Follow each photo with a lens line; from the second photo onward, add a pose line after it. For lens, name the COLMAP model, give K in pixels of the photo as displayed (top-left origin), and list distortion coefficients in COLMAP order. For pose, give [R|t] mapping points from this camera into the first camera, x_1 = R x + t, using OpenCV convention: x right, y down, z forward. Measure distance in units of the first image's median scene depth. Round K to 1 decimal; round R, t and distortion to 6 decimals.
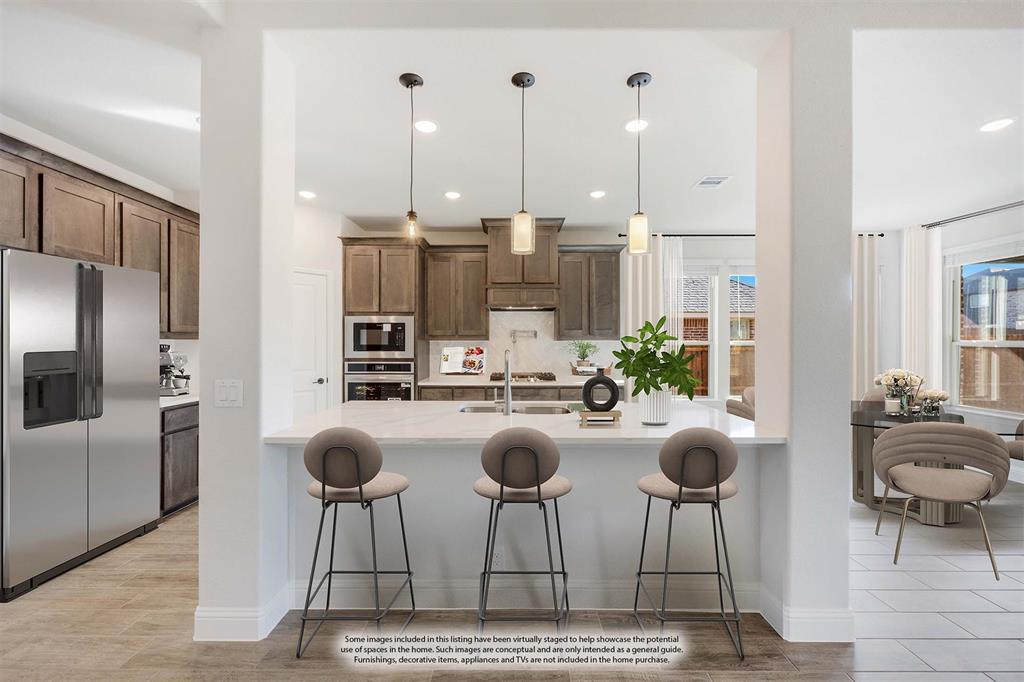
lens RADIAL K [[406.8, 0, 509.9], [0, 406.8, 341.4], [0, 0, 1]] dist [-0.000129, 0.000033]
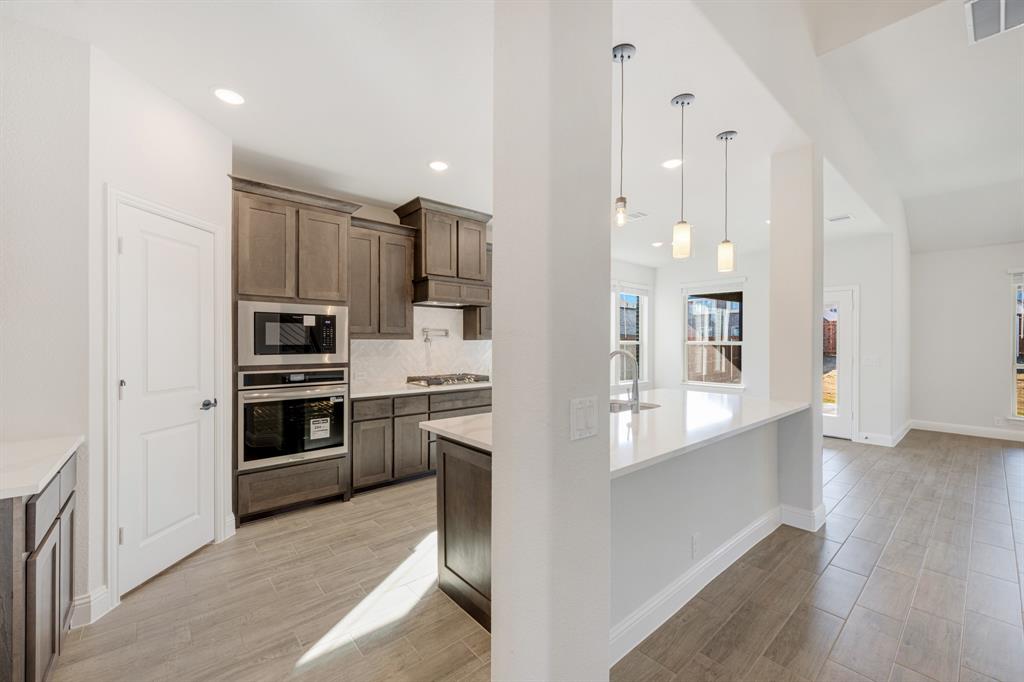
lens RADIAL K [[406.8, 0, 511.3], [0, 406.8, 341.8], [0, 0, 1]] dist [-0.000129, 0.000033]
pose [[0.756522, 0.002040, 0.653965, -0.497492], [-0.003012, 0.999995, 0.000365, 0.001167], [-0.653961, -0.002246, 0.756525, 0.232041]]
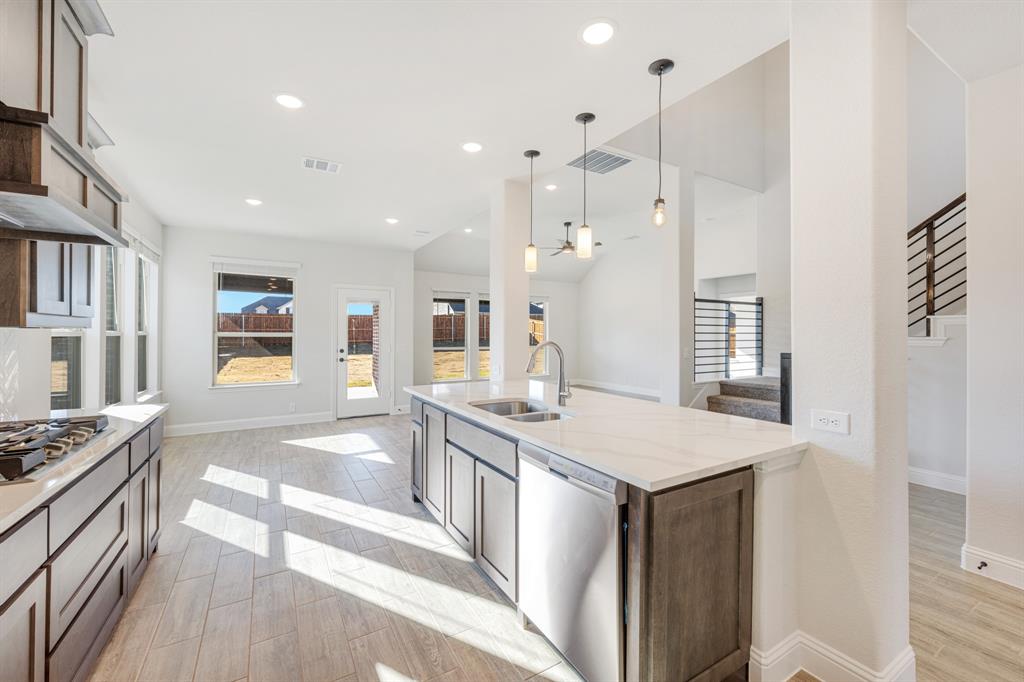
lens RADIAL K [[406.8, 0, 511.4], [0, 406.8, 335.6], [0, 0, 1]] dist [-0.000129, 0.000033]
pose [[-0.513610, 0.000761, 0.858024, -0.428964], [-0.002064, 0.999996, -0.002123, 0.008960], [-0.858021, -0.002861, -0.513606, 0.876748]]
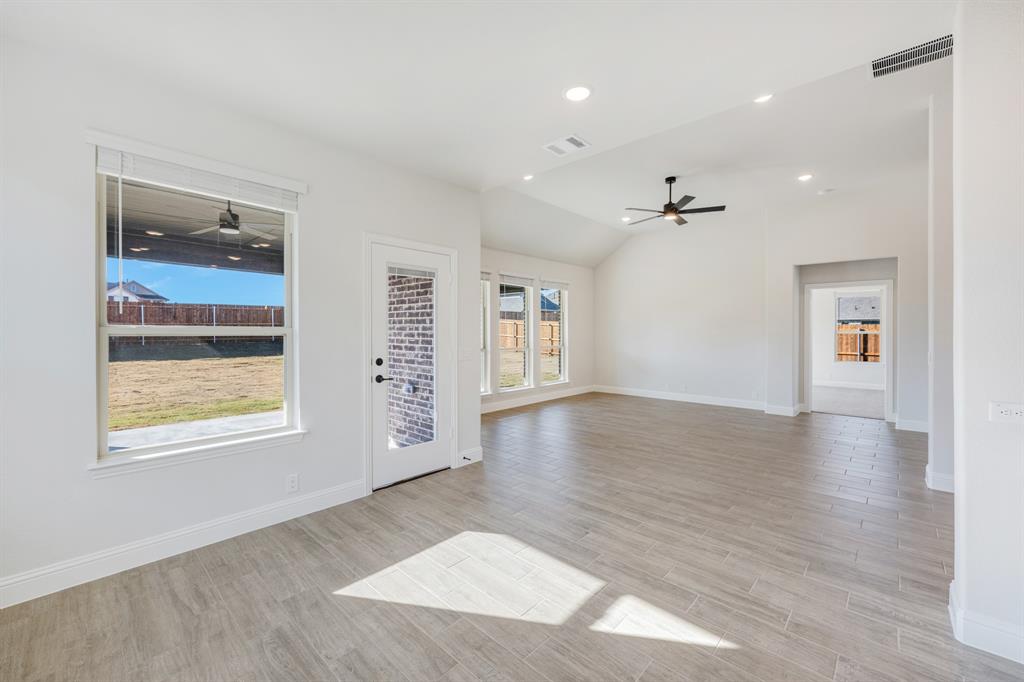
lens RADIAL K [[406.8, 0, 512.8], [0, 406.8, 337.7], [0, 0, 1]] dist [-0.000129, 0.000033]
pose [[-0.732868, -0.009873, 0.680299, 0.396510], [-0.002250, 0.999924, 0.012088, 0.006382], [-0.680367, 0.007328, -0.732835, 1.038301]]
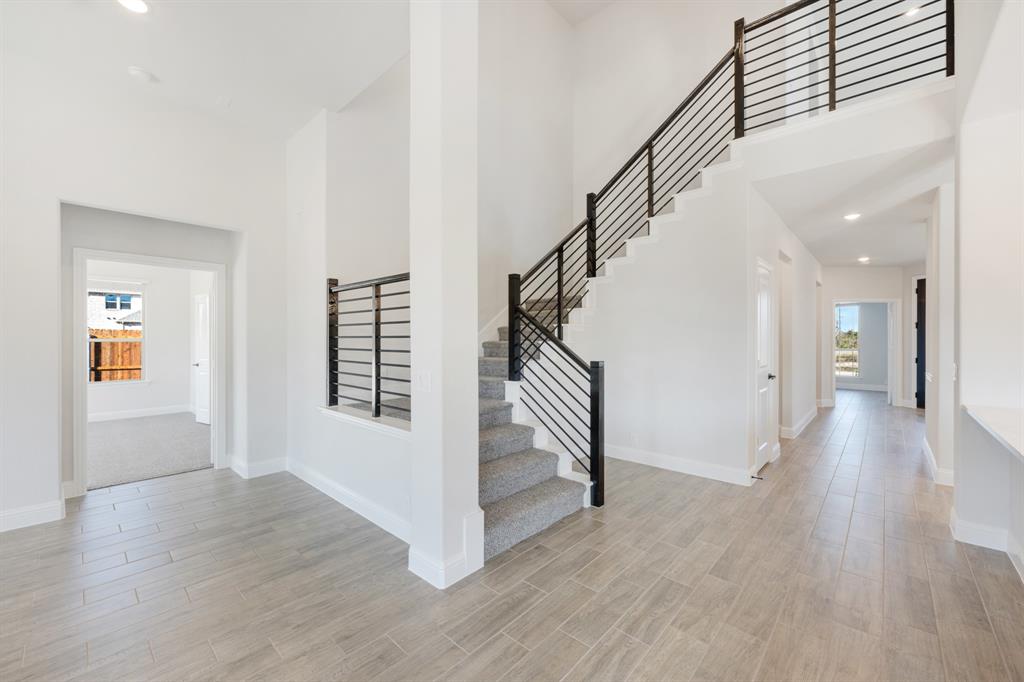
lens RADIAL K [[406.8, 0, 511.4], [0, 406.8, 339.6], [0, 0, 1]] dist [-0.000129, 0.000033]
pose [[-0.674928, -0.000476, -0.737883, 0.642471], [0.001369, 0.999997, -0.001898, 0.003343], [0.737882, -0.002292, -0.674926, 0.324542]]
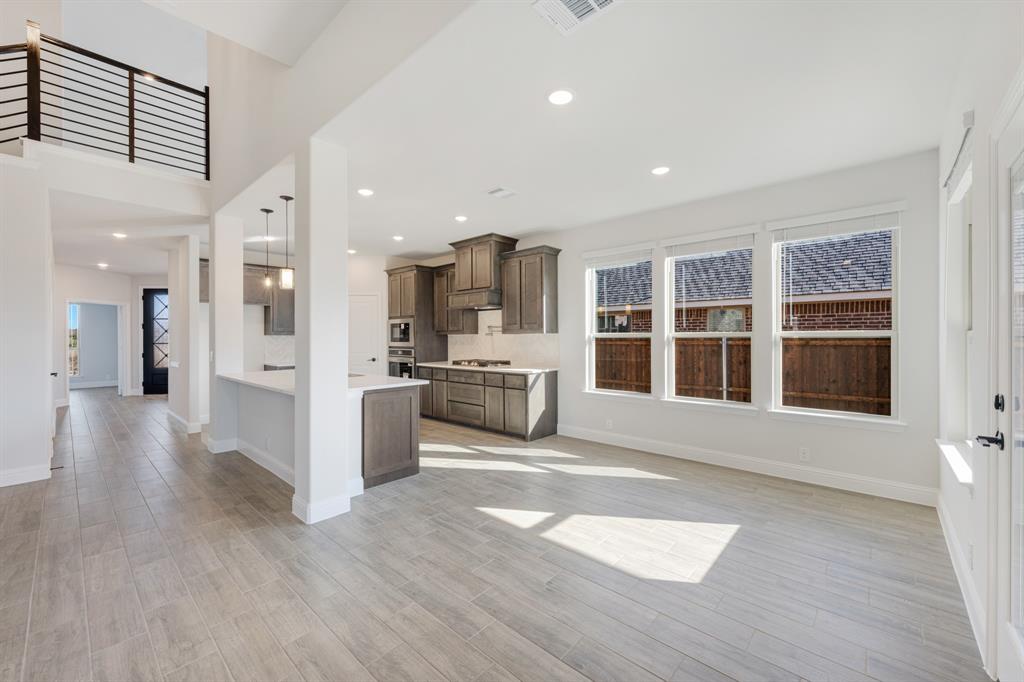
lens RADIAL K [[406.8, 0, 511.4], [0, 406.8, 333.6], [0, 0, 1]] dist [-0.000129, 0.000033]
pose [[0.742850, -0.008895, -0.669399, 1.010801], [0.007194, 0.999960, -0.005305, 0.003916], [0.669419, -0.000875, 0.742884, 0.142735]]
